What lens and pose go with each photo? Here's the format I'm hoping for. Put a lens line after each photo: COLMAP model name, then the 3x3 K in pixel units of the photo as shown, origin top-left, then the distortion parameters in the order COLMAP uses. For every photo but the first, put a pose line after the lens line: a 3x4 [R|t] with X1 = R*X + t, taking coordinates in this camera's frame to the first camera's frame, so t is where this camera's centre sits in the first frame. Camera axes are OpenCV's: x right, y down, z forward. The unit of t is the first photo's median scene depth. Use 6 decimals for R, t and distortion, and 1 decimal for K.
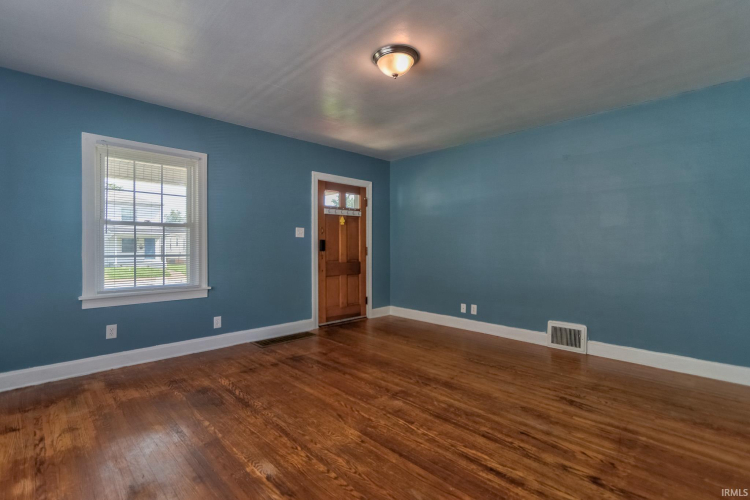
lens RADIAL K [[343.6, 0, 375.0], [0, 343.6, 250.0], [0, 0, 1]] dist [0.001080, 0.000169]
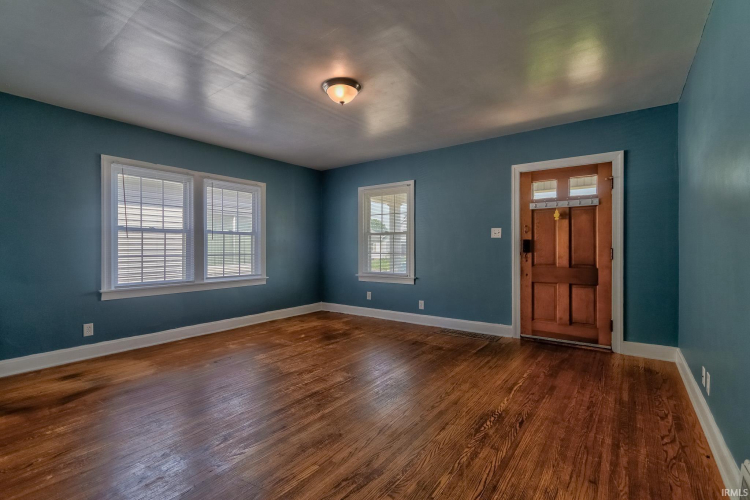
lens RADIAL K [[343.6, 0, 375.0], [0, 343.6, 250.0], [0, 0, 1]] dist [0.001080, 0.000169]
pose [[0.182942, 0.006413, -0.983103, 1.133487], [-0.008333, 0.999953, 0.004972, -0.007608], [0.983088, 0.007283, 0.182987, 0.815808]]
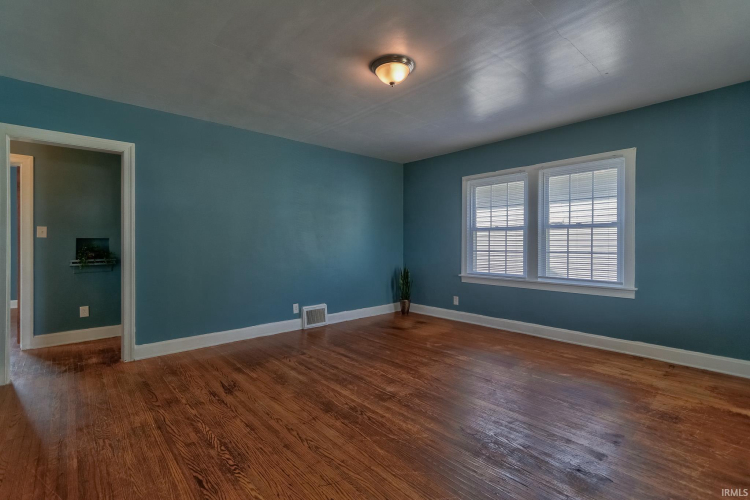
lens RADIAL K [[355.8, 0, 375.0], [0, 355.8, 250.0], [0, 0, 1]] dist [0.000456, 0.000442]
pose [[-0.999196, 0.000454, 0.040086, 0.063133], [0.001616, 0.999580, 0.028947, -0.024695], [-0.040056, 0.028989, -0.998777, 1.913493]]
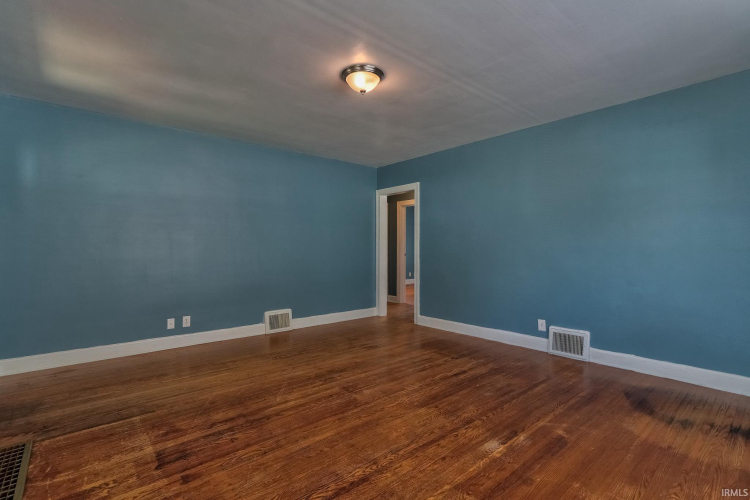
lens RADIAL K [[350.8, 0, 352.9], [0, 350.8, 245.1], [0, 0, 1]] dist [0.000453, -0.000031]
pose [[0.102681, 0.010752, 0.994656, -0.953055], [0.013012, 0.999842, -0.012152, -0.006429], [-0.994629, 0.014190, 0.102525, 0.838133]]
